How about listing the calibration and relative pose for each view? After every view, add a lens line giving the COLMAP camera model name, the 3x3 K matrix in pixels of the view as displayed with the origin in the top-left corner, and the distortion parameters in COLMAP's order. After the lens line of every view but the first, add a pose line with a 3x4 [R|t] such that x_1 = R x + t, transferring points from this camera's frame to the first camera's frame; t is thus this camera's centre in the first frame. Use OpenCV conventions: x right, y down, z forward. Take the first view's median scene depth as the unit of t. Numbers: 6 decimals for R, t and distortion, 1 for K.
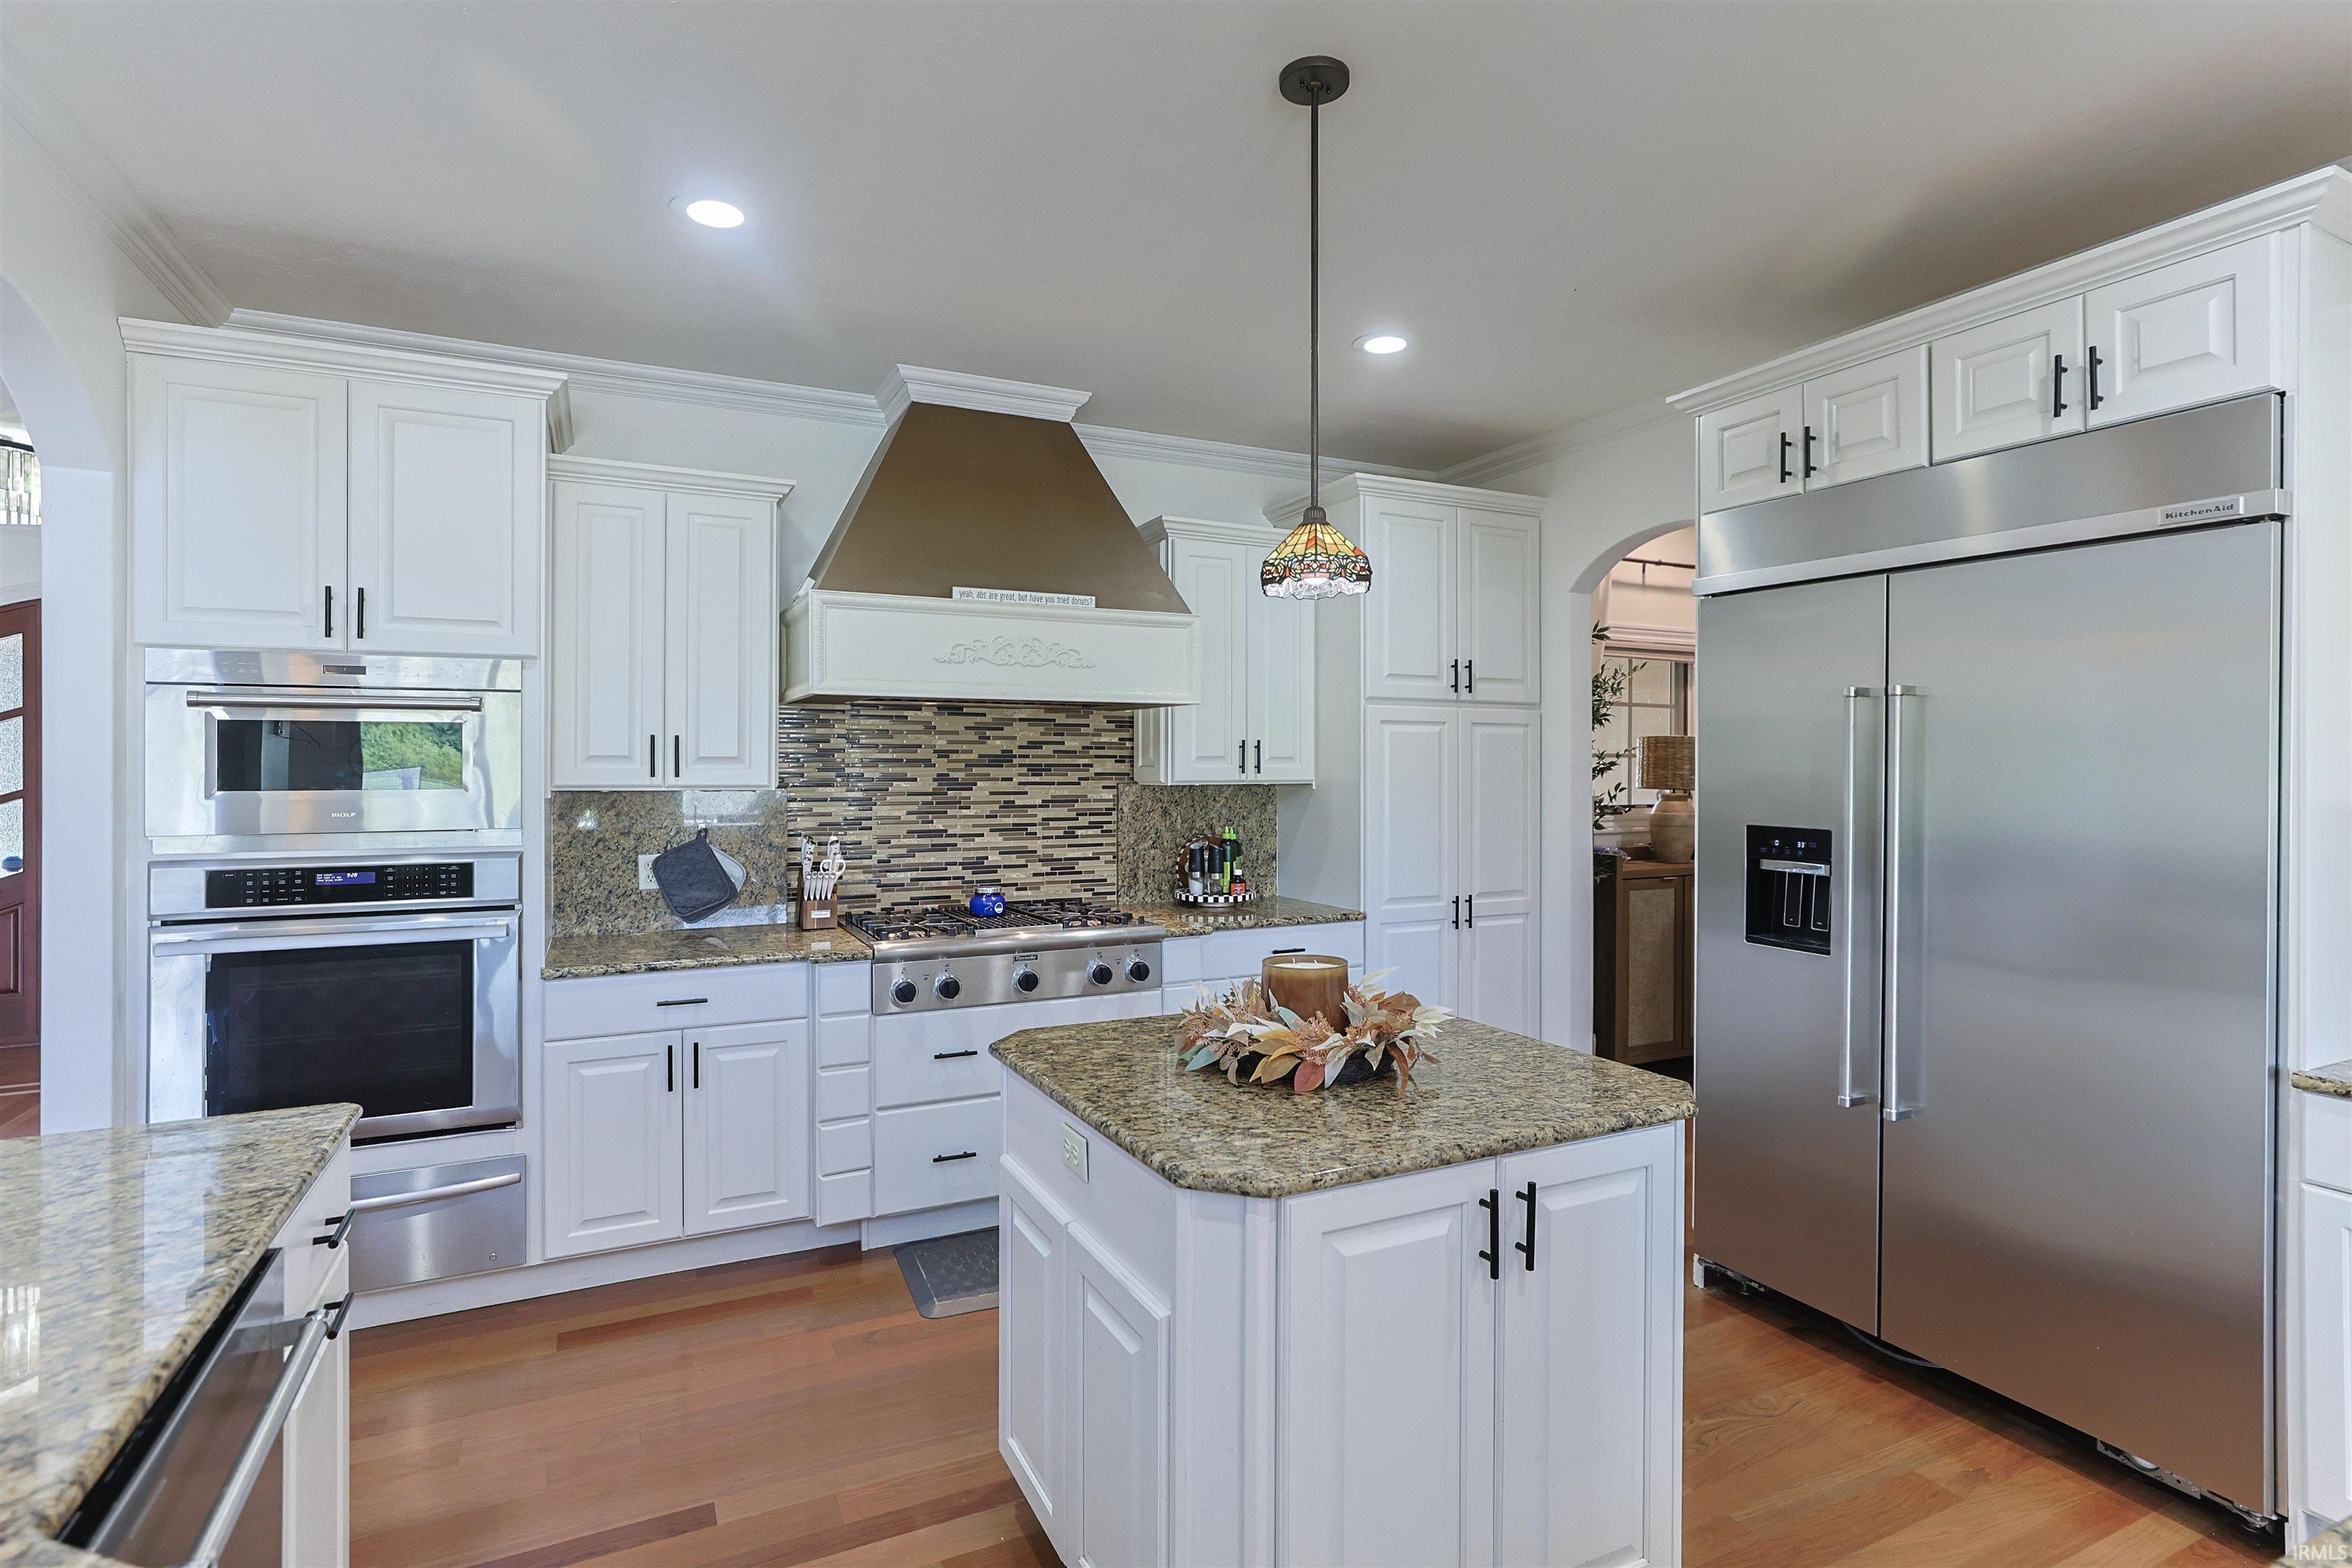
lens RADIAL K [[1130.1, 0, 1153.7], [0, 1130.1, 769.8], [0, 0, 1]] dist [0.000482, -0.000238]
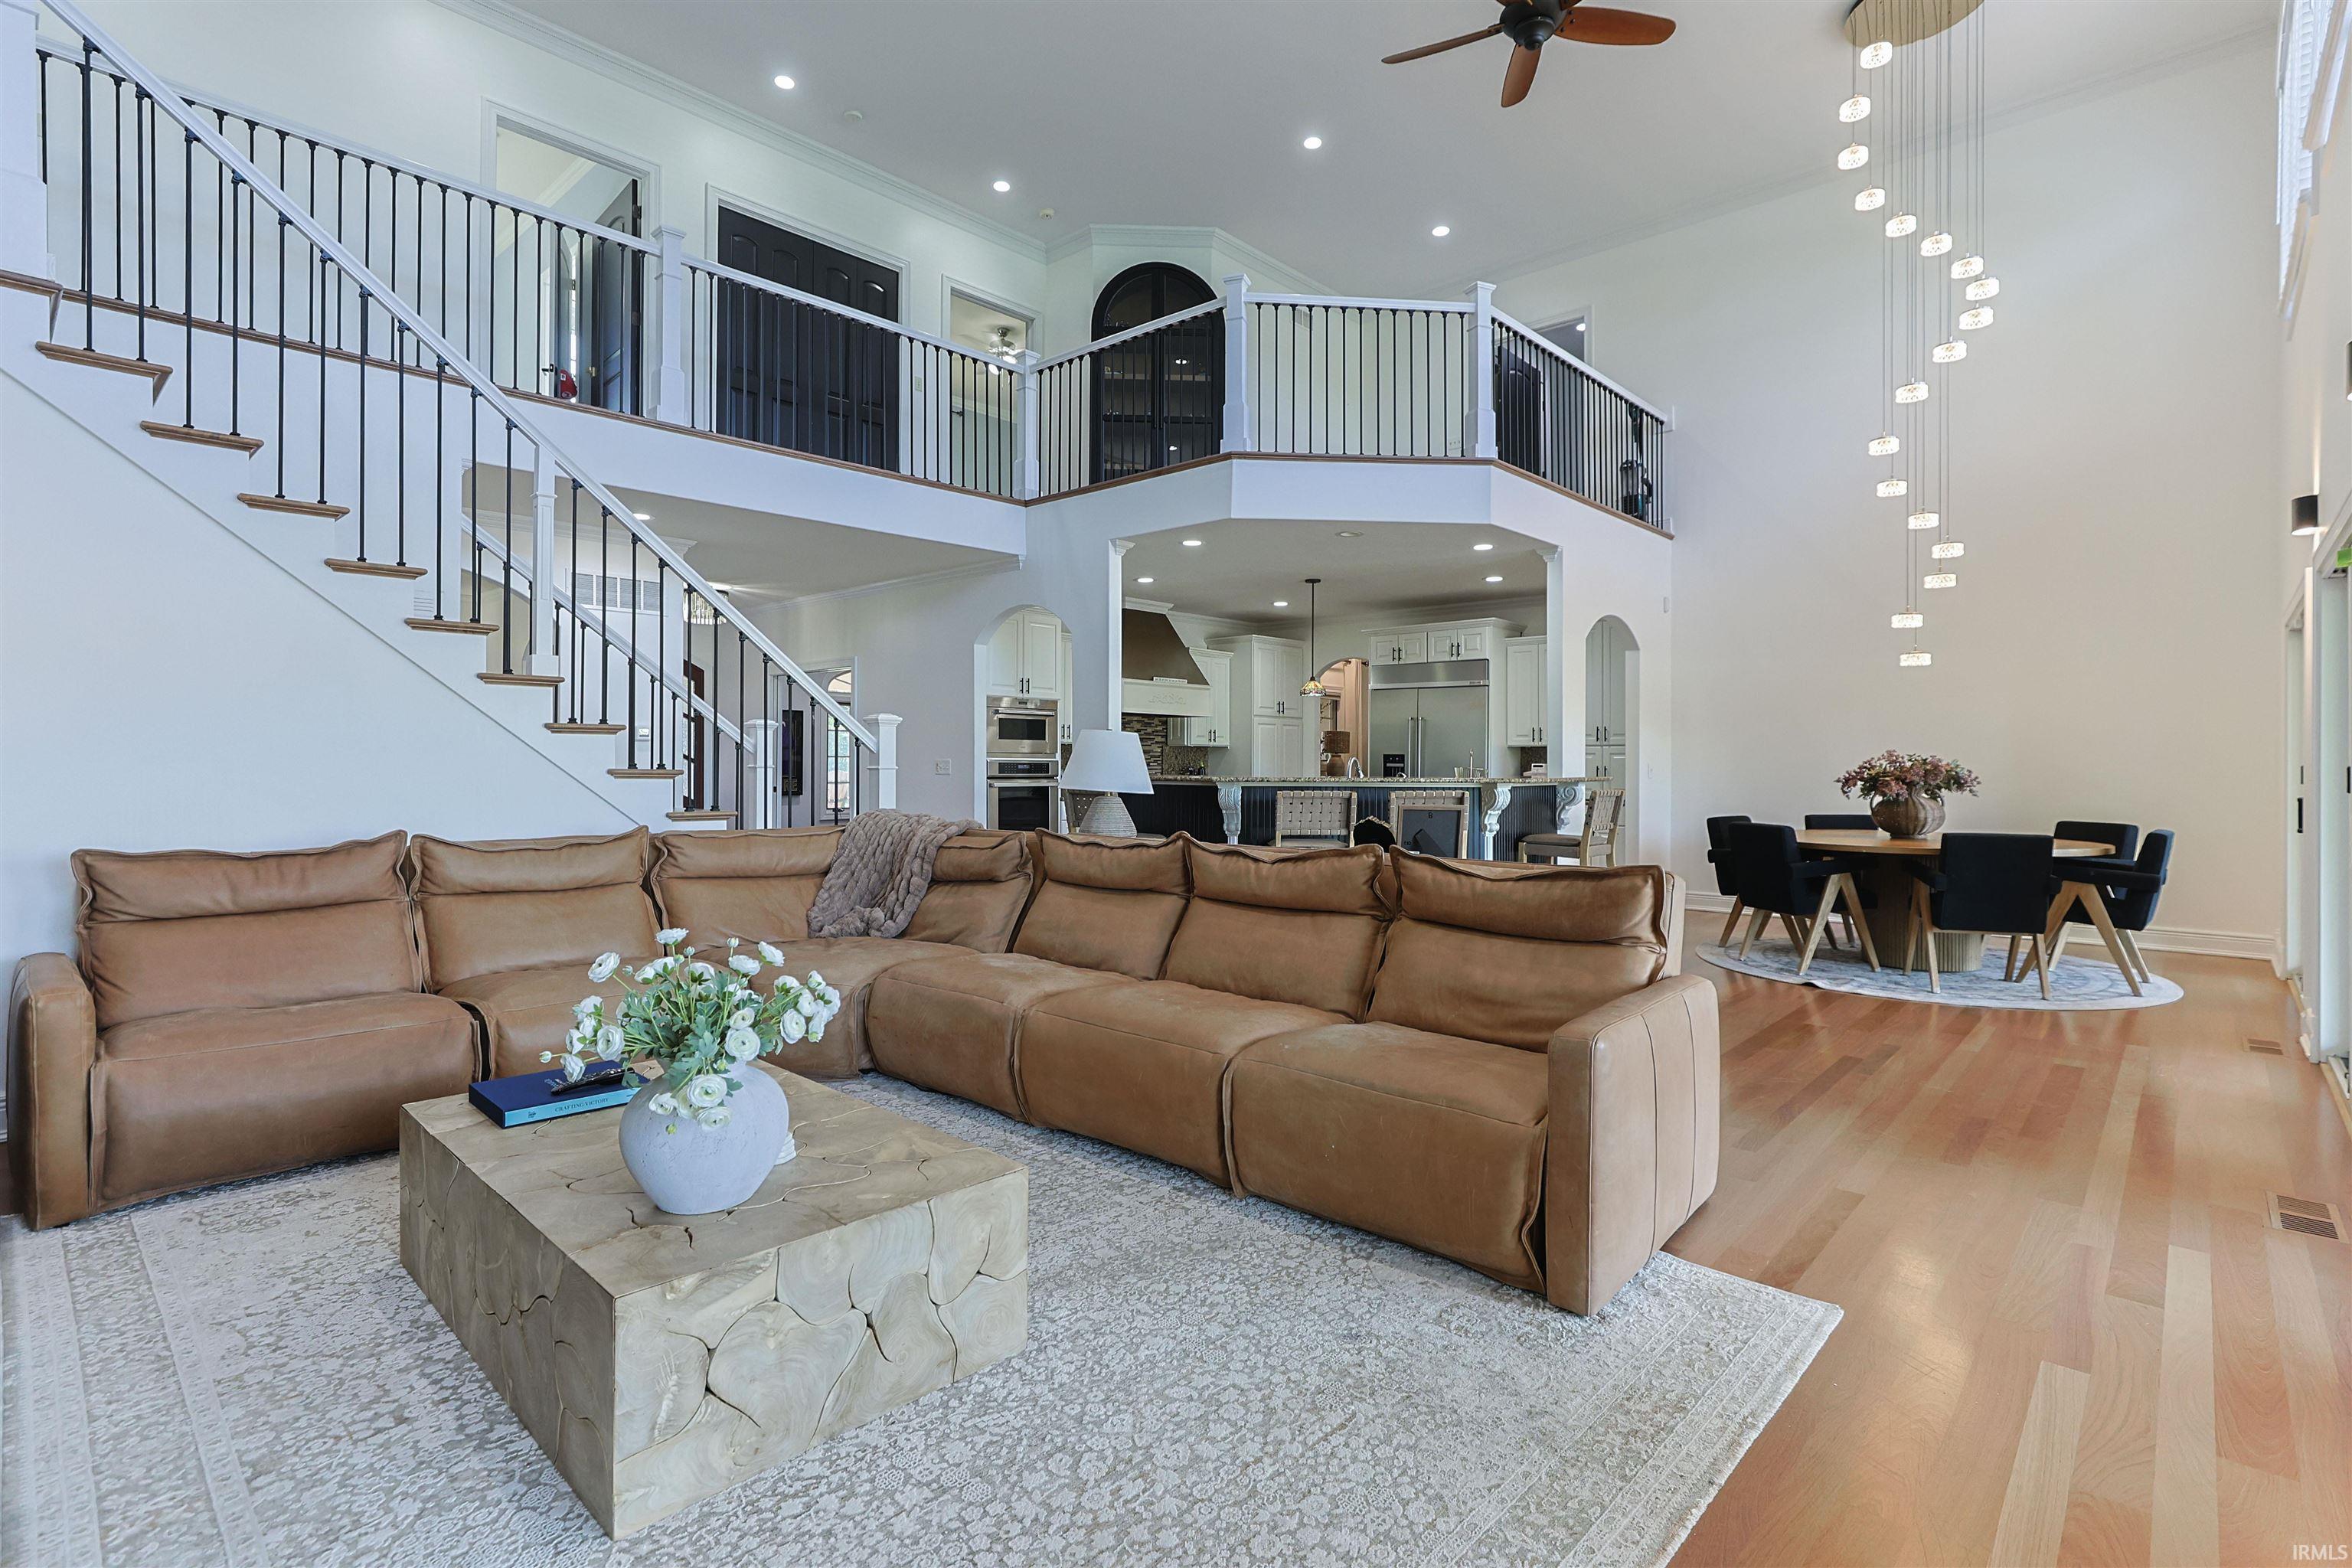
lens RADIAL K [[1130.1, 0, 1180.4], [0, 1130.1, 774.7], [0, 0, 1]] dist [0.000482, -0.000238]
pose [[0.933784, 0.004337, 0.357810, -0.973276], [-0.007668, 0.999939, 0.007892, 0.060898], [-0.357754, -0.010113, 0.933761, -1.518274]]
